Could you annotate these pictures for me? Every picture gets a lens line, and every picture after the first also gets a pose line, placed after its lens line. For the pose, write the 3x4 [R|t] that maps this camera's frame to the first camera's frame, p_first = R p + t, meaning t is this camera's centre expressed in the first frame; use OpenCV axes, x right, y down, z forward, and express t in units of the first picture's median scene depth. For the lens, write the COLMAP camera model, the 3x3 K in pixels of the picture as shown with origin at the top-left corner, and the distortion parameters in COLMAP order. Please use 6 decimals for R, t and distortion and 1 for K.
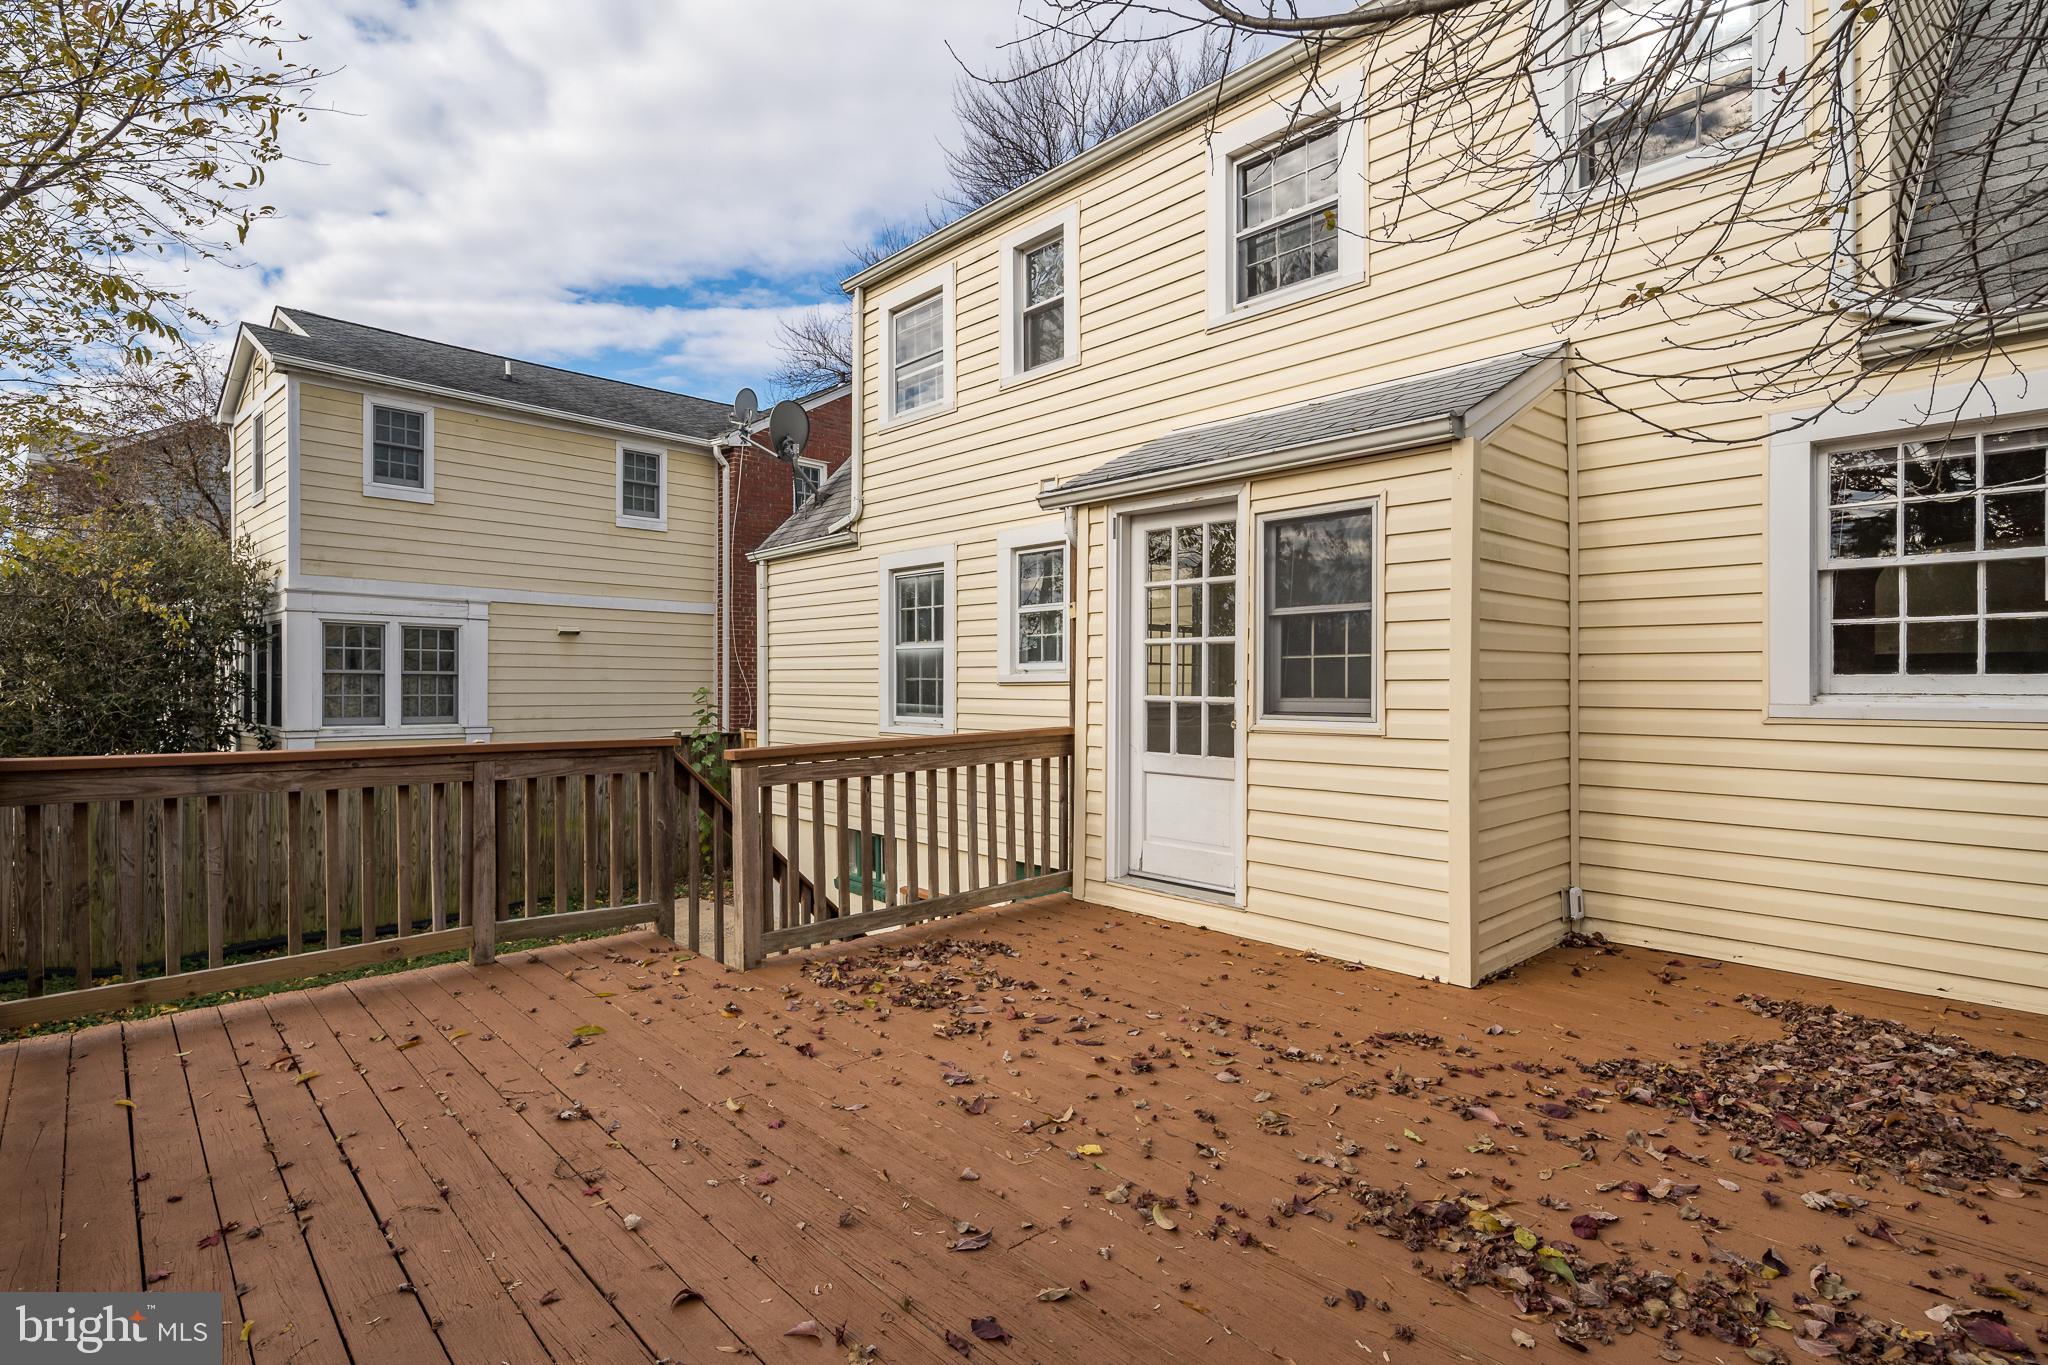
lens RADIAL K [[1014.9, 0, 1024.0], [0, 1014.9, 682.5], [0, 0, 1]] dist [-0.000493, -0.000173]
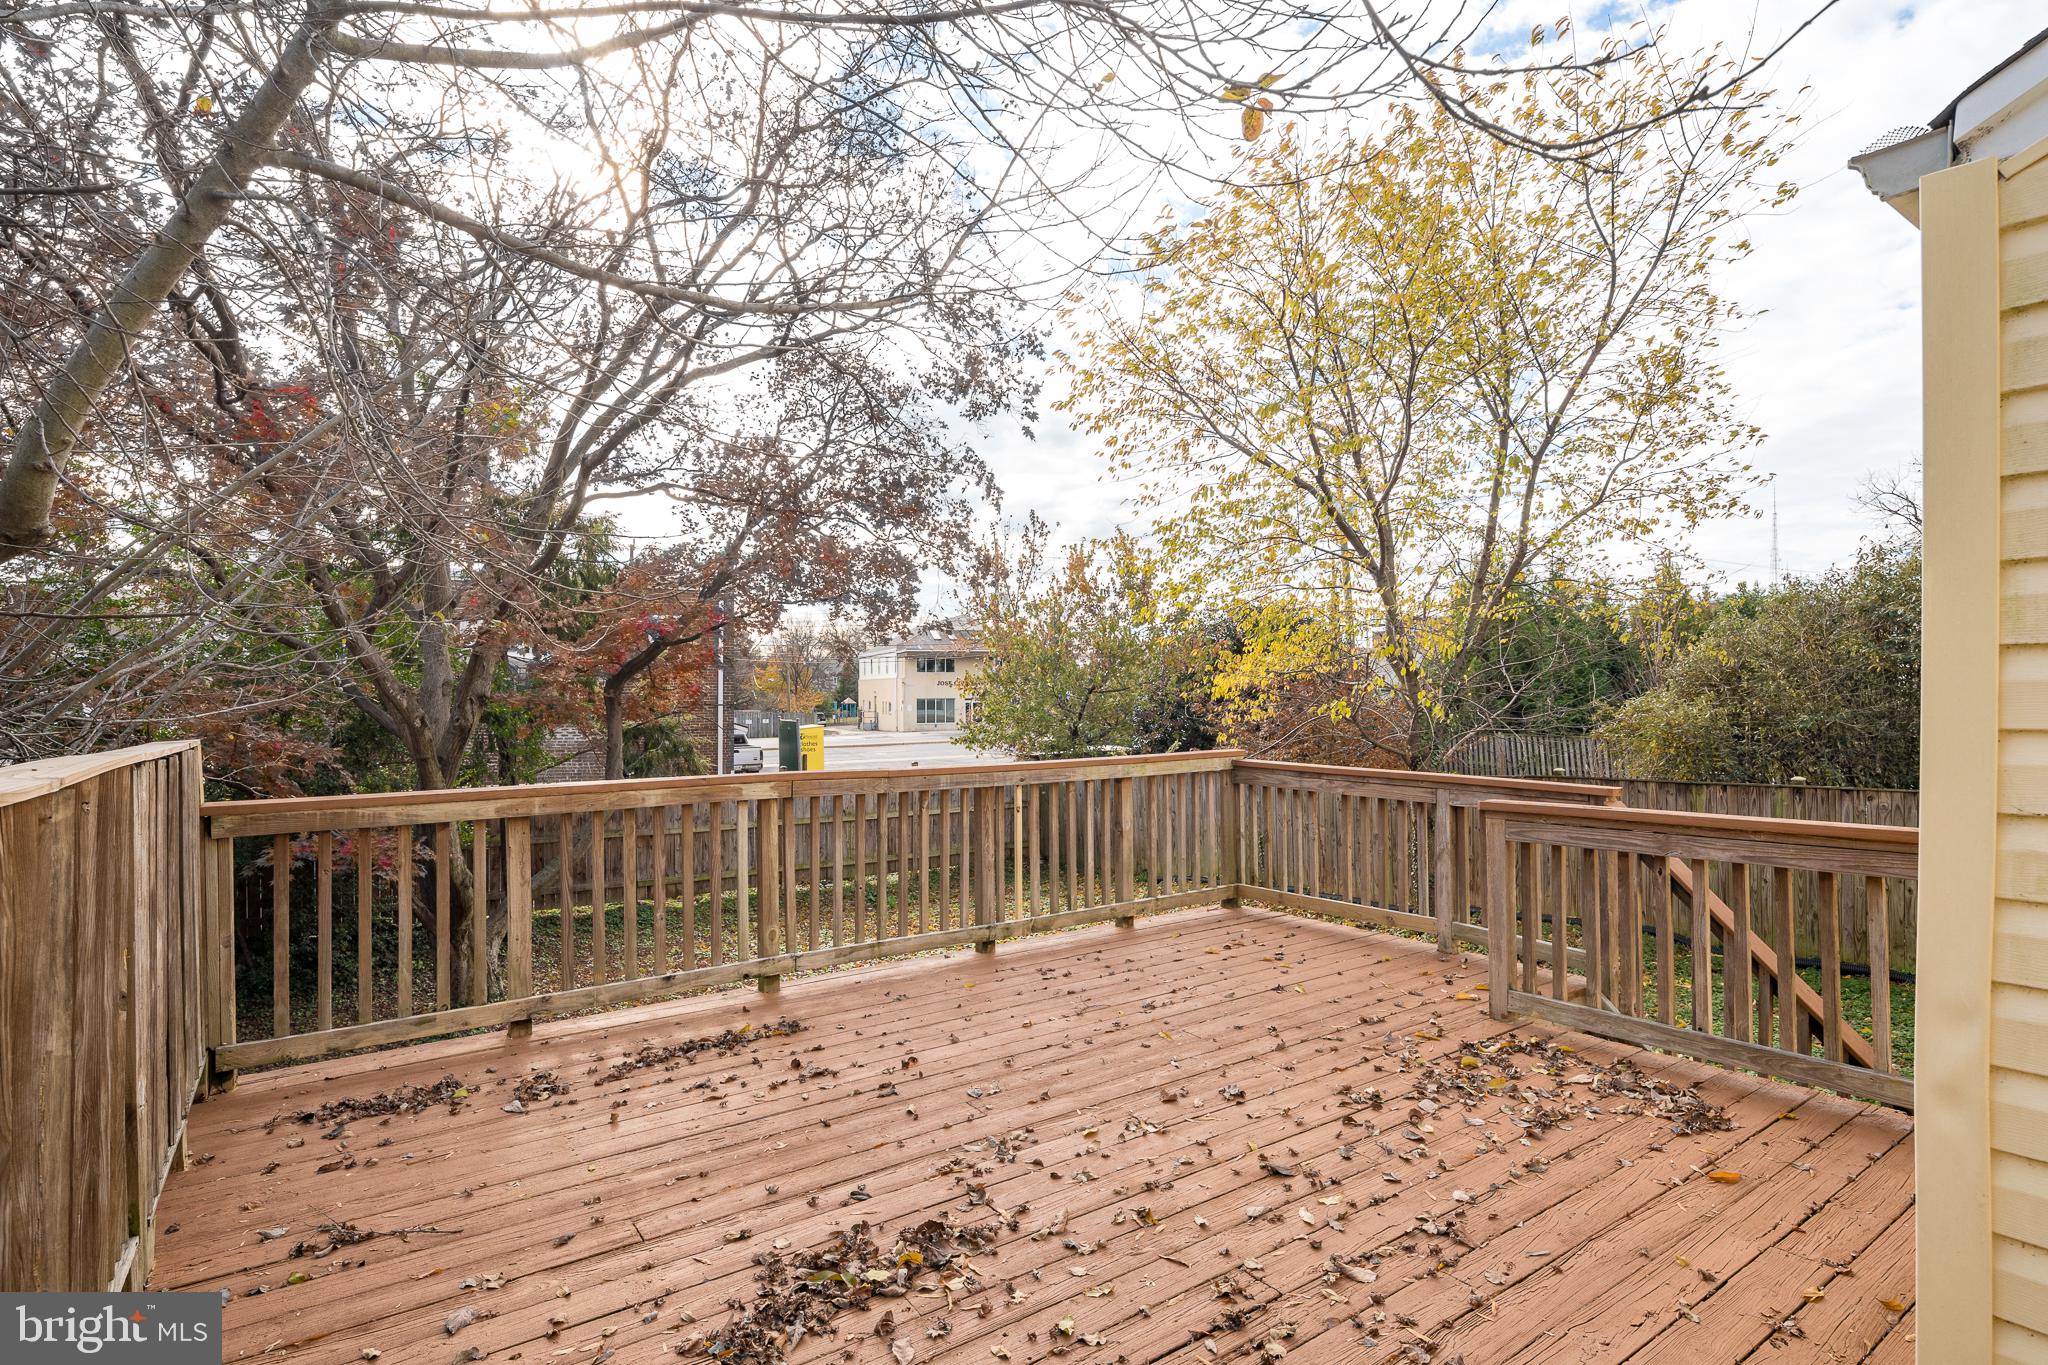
lens RADIAL K [[1020.6, 0, 1024.0], [0, 1020.6, 682.5], [0, 0, 1]] dist [0.000900, -0.001091]
pose [[-0.130116, -0.009535, -0.991453, 0.815796], [0.001046, 0.999952, -0.009754, -0.044990], [0.991498, -0.002307, -0.130100, 0.671860]]
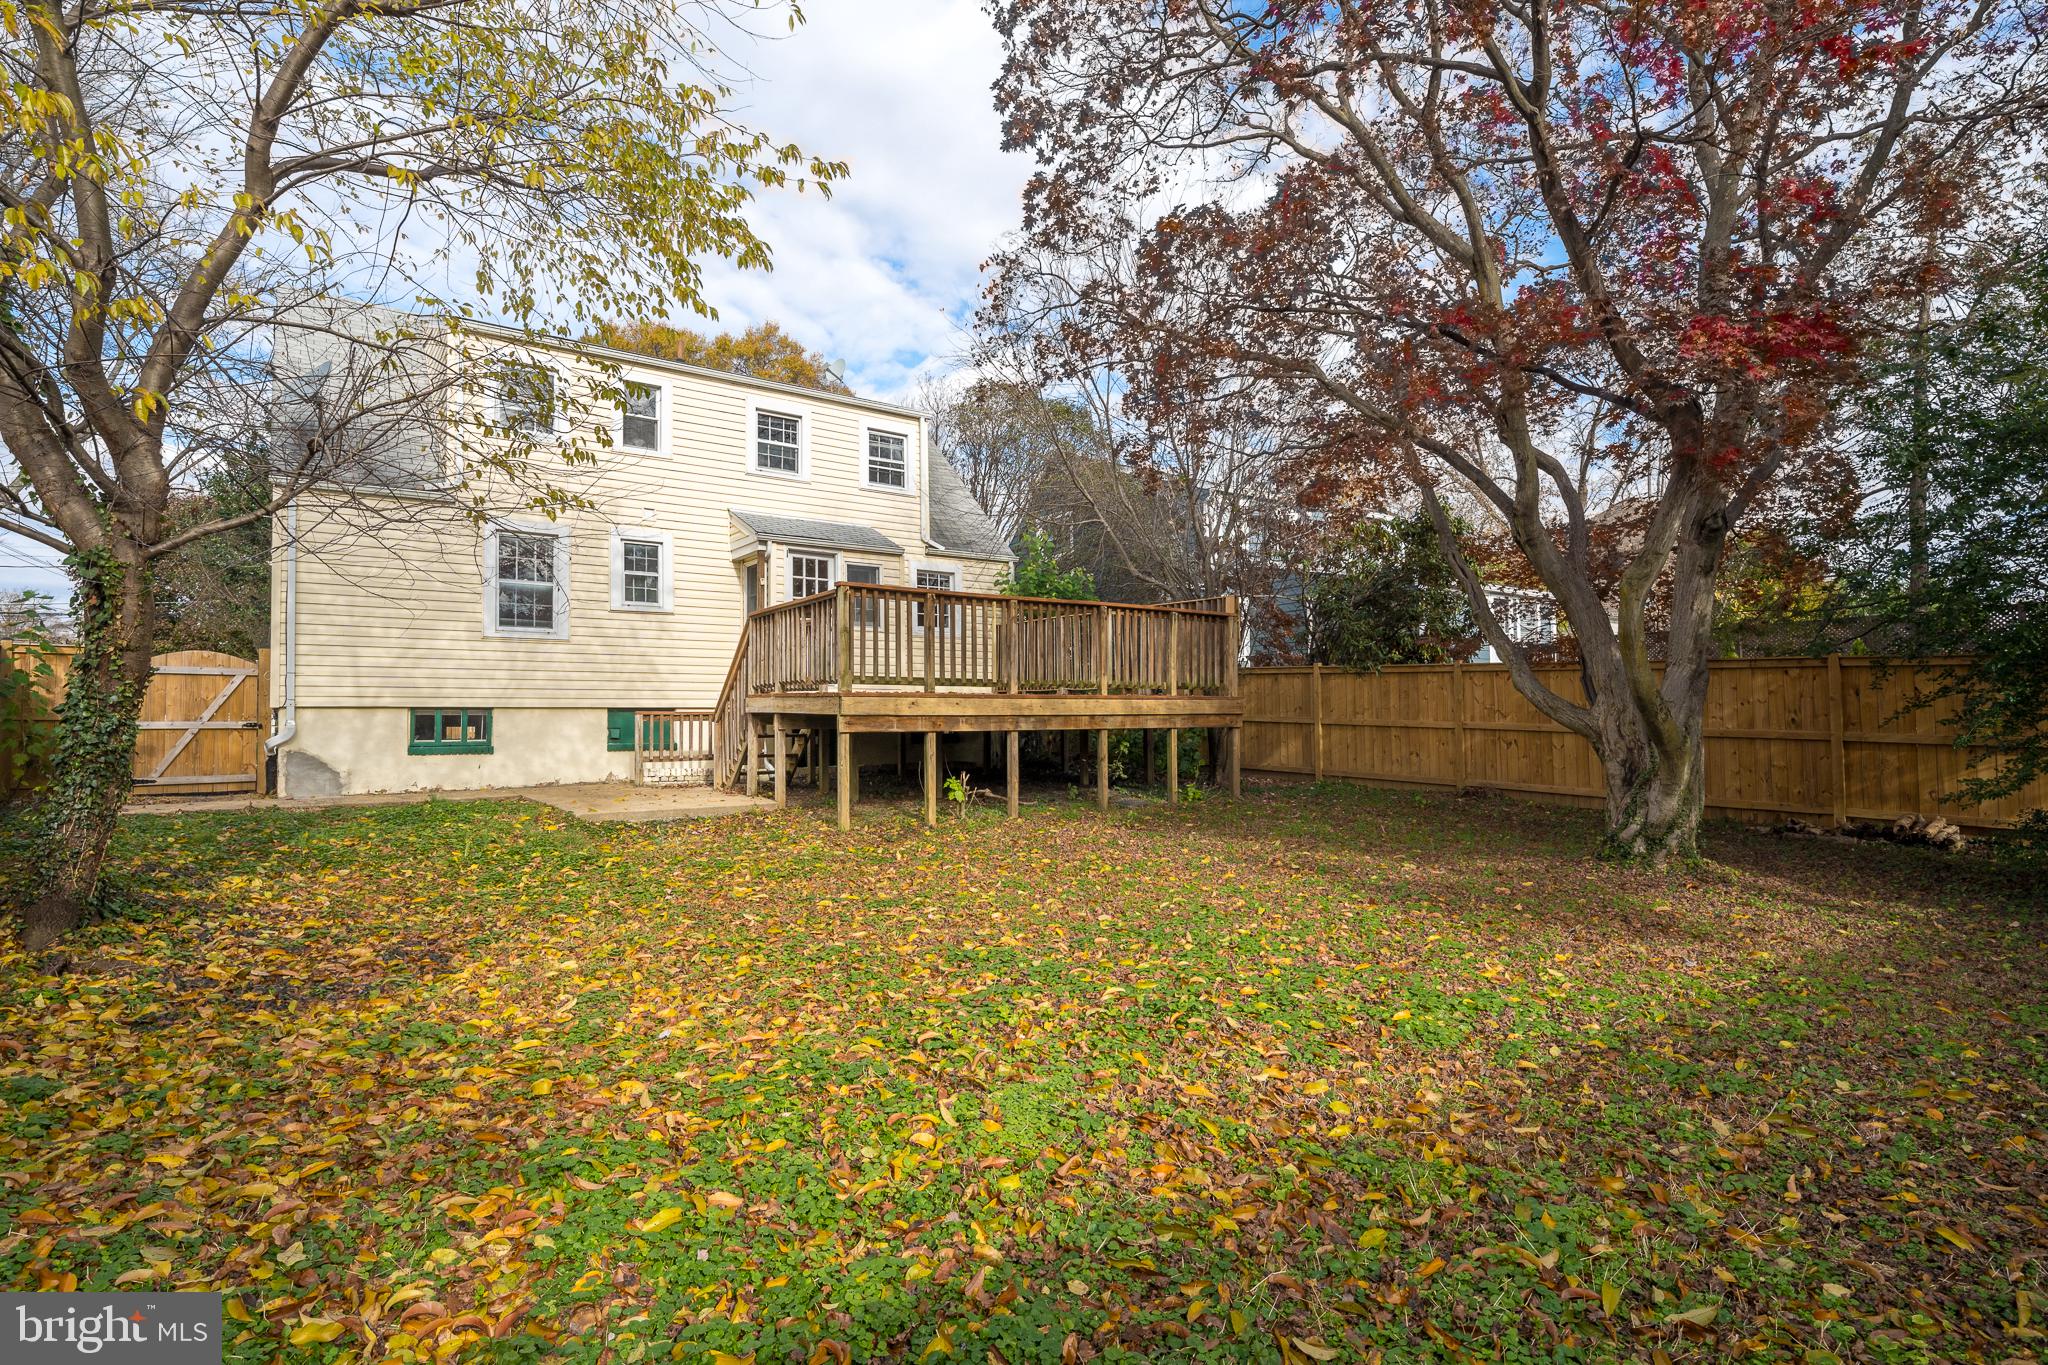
lens RADIAL K [[1020.6, 0, 1024.0], [0, 1020.6, 682.5], [0, 0, 1]] dist [0.000900, -0.001091]
pose [[0.110959, 0.040001, 0.993020, -3.187928], [0.012589, 0.999053, -0.041651, 0.392422], [-0.993745, 0.017123, 0.110350, 0.109476]]
